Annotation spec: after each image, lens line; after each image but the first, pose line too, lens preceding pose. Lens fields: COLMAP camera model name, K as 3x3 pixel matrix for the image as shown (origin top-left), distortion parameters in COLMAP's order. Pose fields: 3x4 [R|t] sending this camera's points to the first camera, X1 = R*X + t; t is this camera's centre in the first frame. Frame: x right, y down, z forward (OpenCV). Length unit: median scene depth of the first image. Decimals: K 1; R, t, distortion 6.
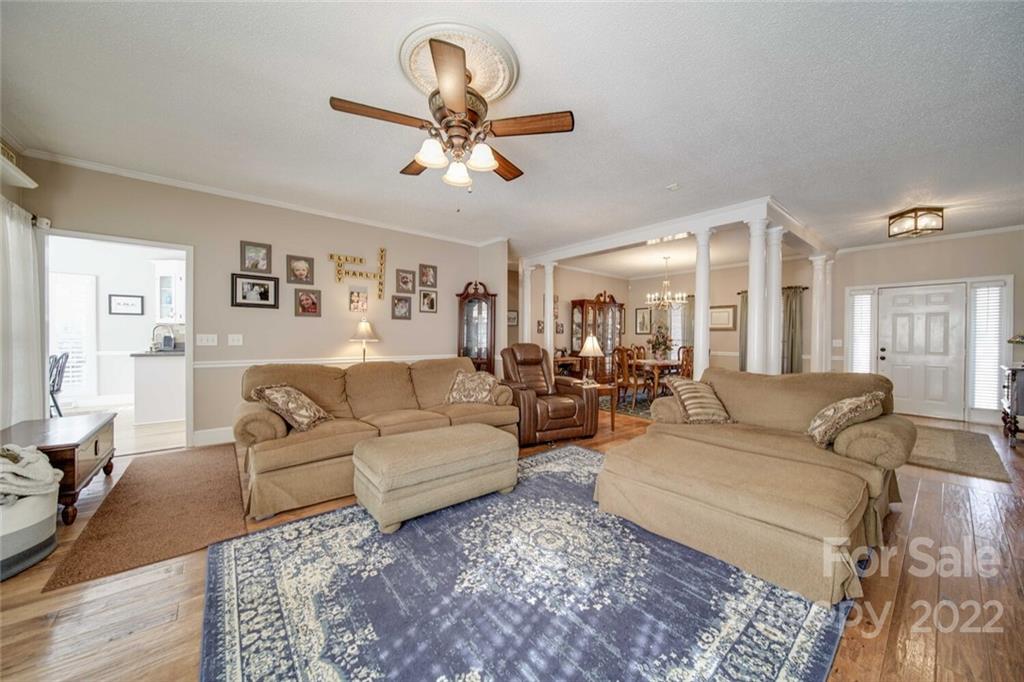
lens RADIAL K [[363.2, 0, 516.2], [0, 363.2, 339.3], [0, 0, 1]] dist [-0.000691, -0.000204]
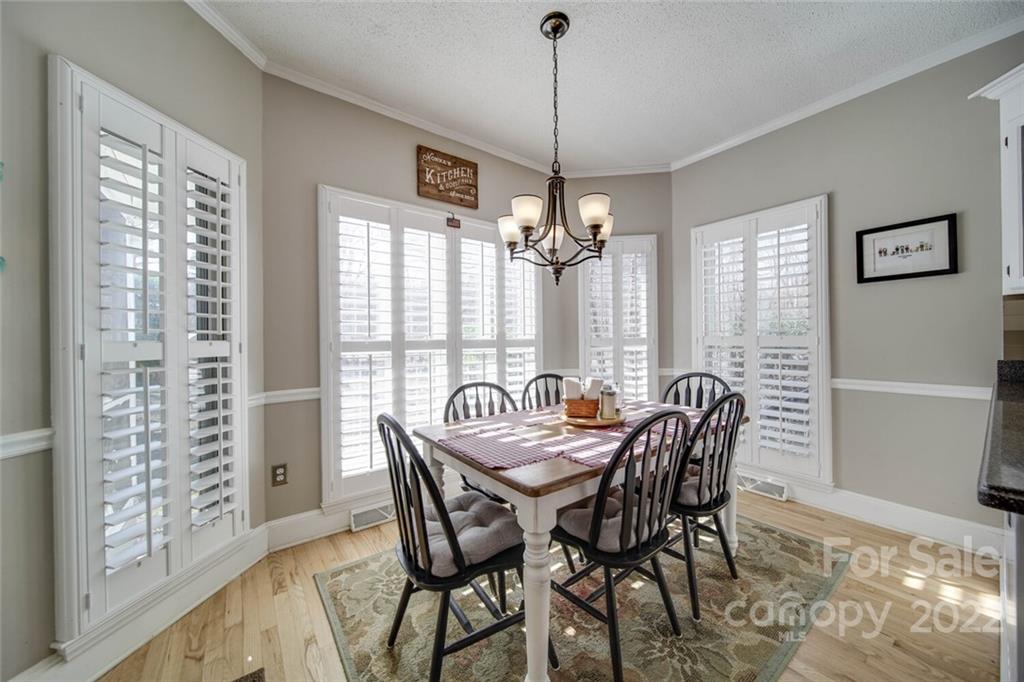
lens RADIAL K [[363.2, 0, 511.5], [0, 363.2, 339.6], [0, 0, 1]] dist [-0.000691, -0.000204]
pose [[-0.050932, -0.010669, -0.998645, -0.728451], [0.001530, 0.999941, -0.010761, -0.005736], [0.998701, -0.002076, -0.050913, 0.660403]]
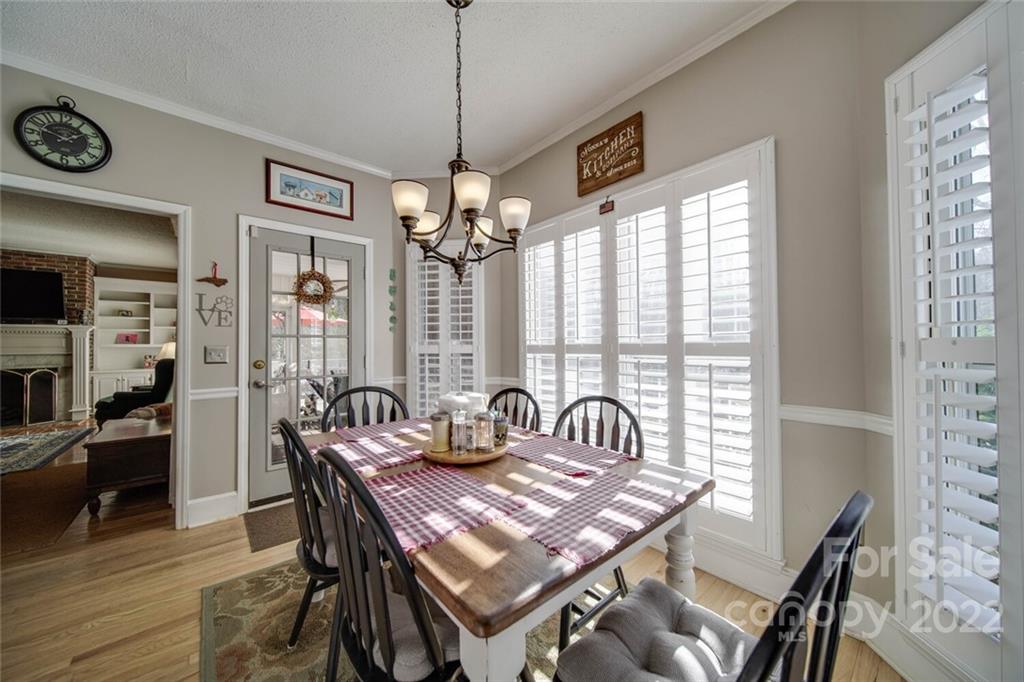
lens RADIAL K [[363.2, 0, 510.8], [0, 363.2, 338.6], [0, 0, 1]] dist [-0.000691, -0.000204]
pose [[-0.999852, 0.001126, -0.017185, -1.623769], [0.001224, 0.999983, -0.005708, -0.027647], [0.017178, -0.005728, -0.999836, 1.433187]]
